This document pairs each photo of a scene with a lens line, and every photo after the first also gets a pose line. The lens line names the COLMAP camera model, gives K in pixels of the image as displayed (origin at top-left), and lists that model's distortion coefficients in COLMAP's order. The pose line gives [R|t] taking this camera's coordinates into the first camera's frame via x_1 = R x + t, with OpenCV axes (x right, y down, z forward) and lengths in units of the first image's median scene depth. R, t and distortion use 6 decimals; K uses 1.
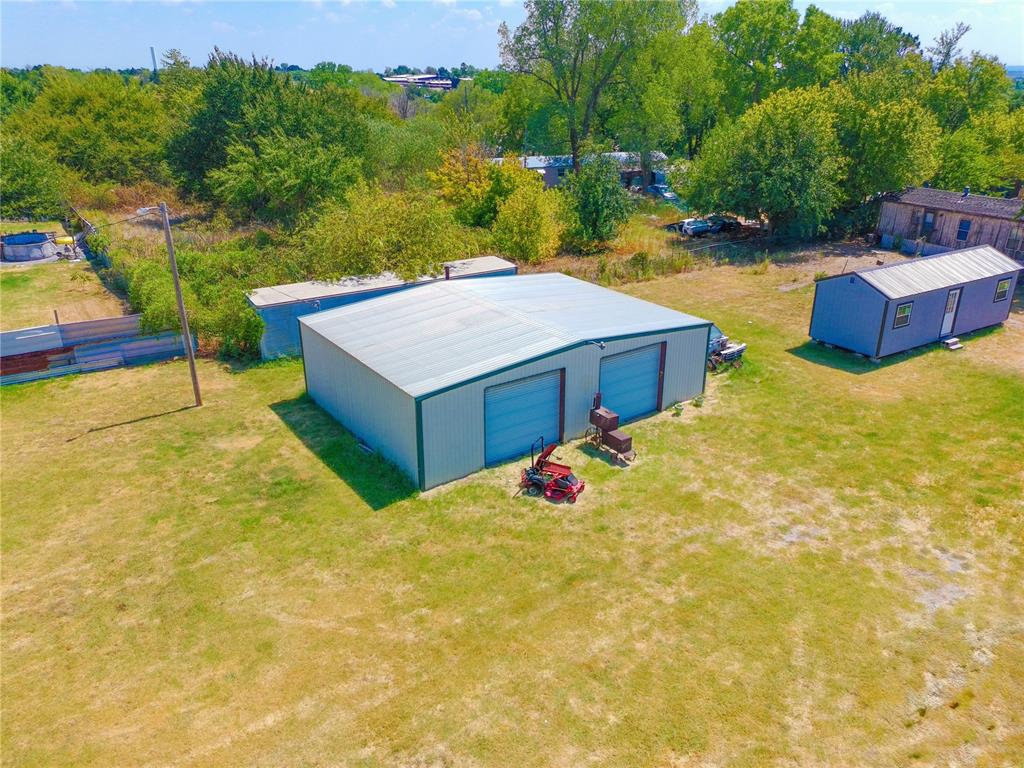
lens RADIAL K [[758.5, 0, 512.6], [0, 758.5, 387.9], [0, 0, 1]] dist [0.091390, -0.097541]
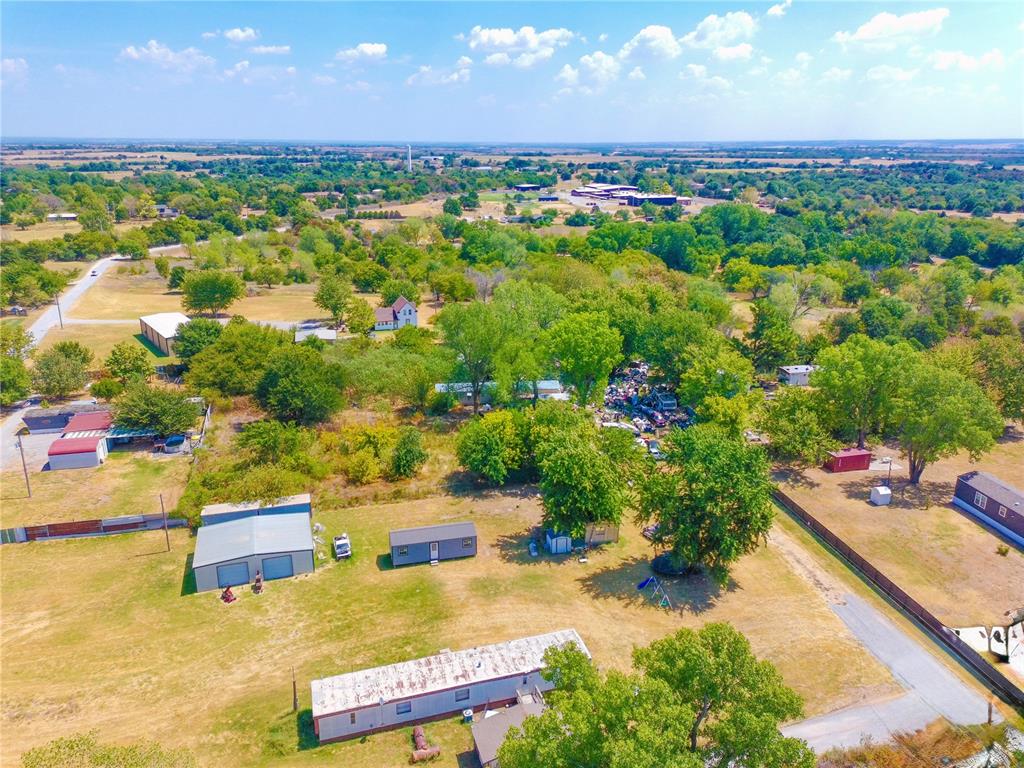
lens RADIAL K [[758.5, 0, 512.6], [0, 758.5, 387.9], [0, 0, 1]] dist [0.091390, -0.097541]
pose [[0.955356, 0.095264, -0.279676, 1.957550], [-0.116790, 0.991263, -0.061299, -0.679059], [0.271393, 0.091226, 0.958136, -1.905303]]
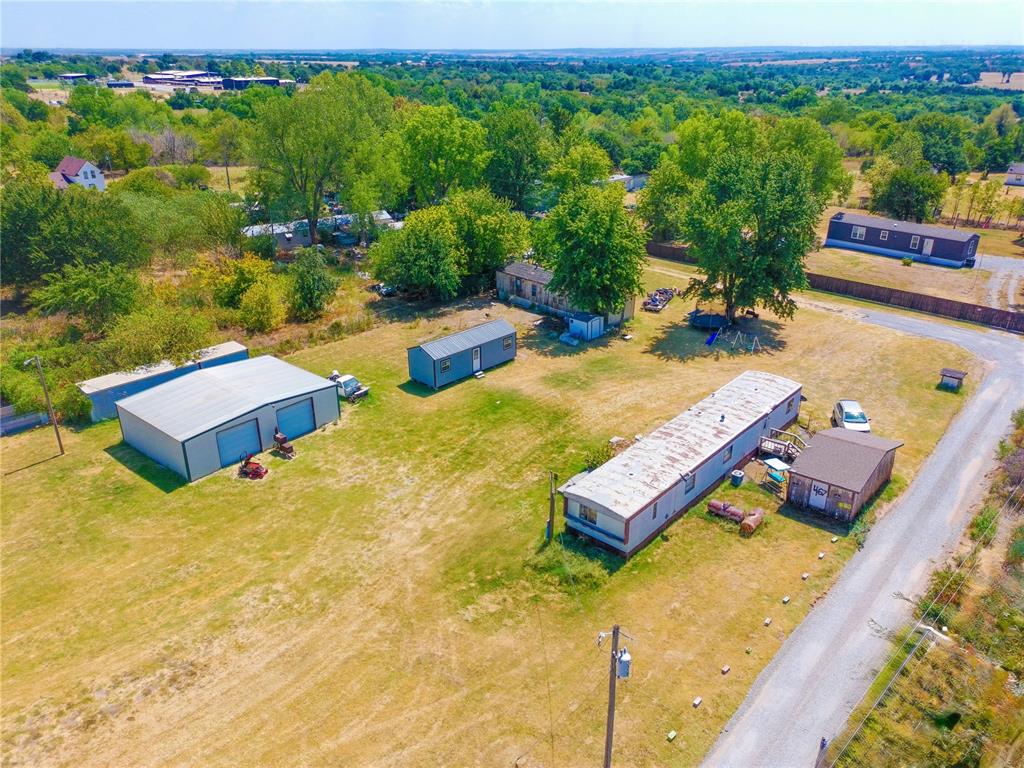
lens RADIAL K [[758.5, 0, 512.6], [0, 758.5, 387.9], [0, 0, 1]] dist [0.091390, -0.097541]
pose [[0.967886, -0.100006, 0.230642, 0.262229], [0.094118, 0.994895, 0.036419, -0.114563], [-0.233107, -0.013542, 0.972357, -1.212515]]
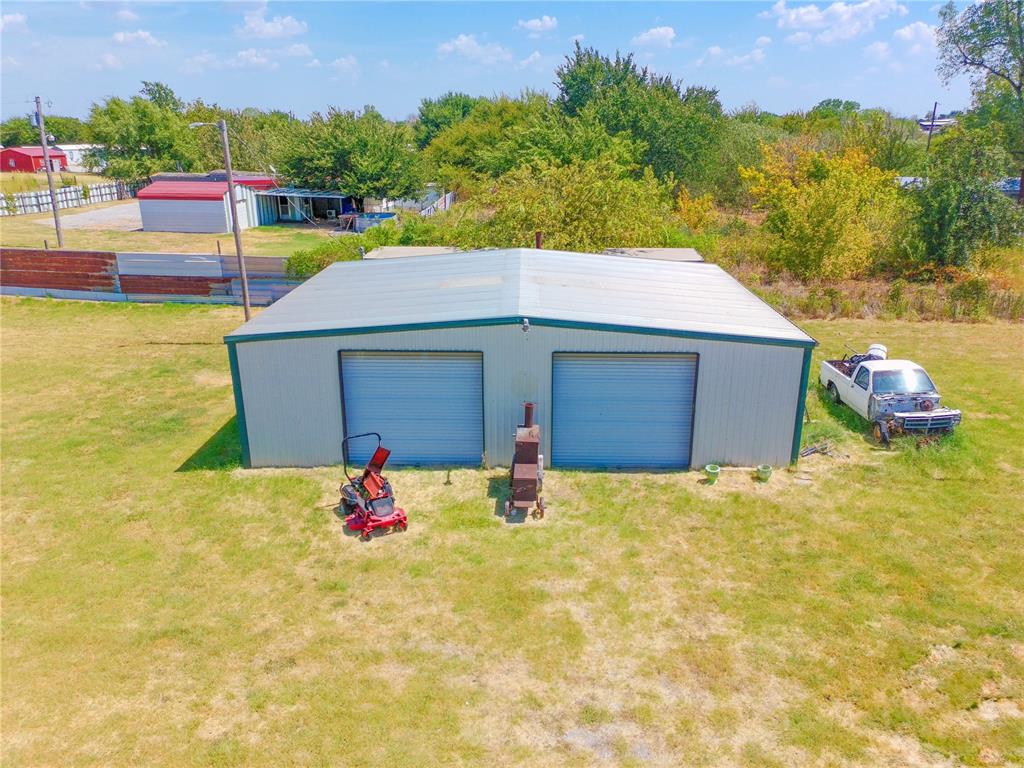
lens RADIAL K [[758.5, 0, 512.6], [0, 758.5, 387.9], [0, 0, 1]] dist [0.091390, -0.097541]
pose [[0.800760, 0.193460, -0.566883, 0.443803], [-0.227418, 0.973734, 0.011063, -0.008527], [0.554134, 0.120060, 0.823724, 0.446770]]
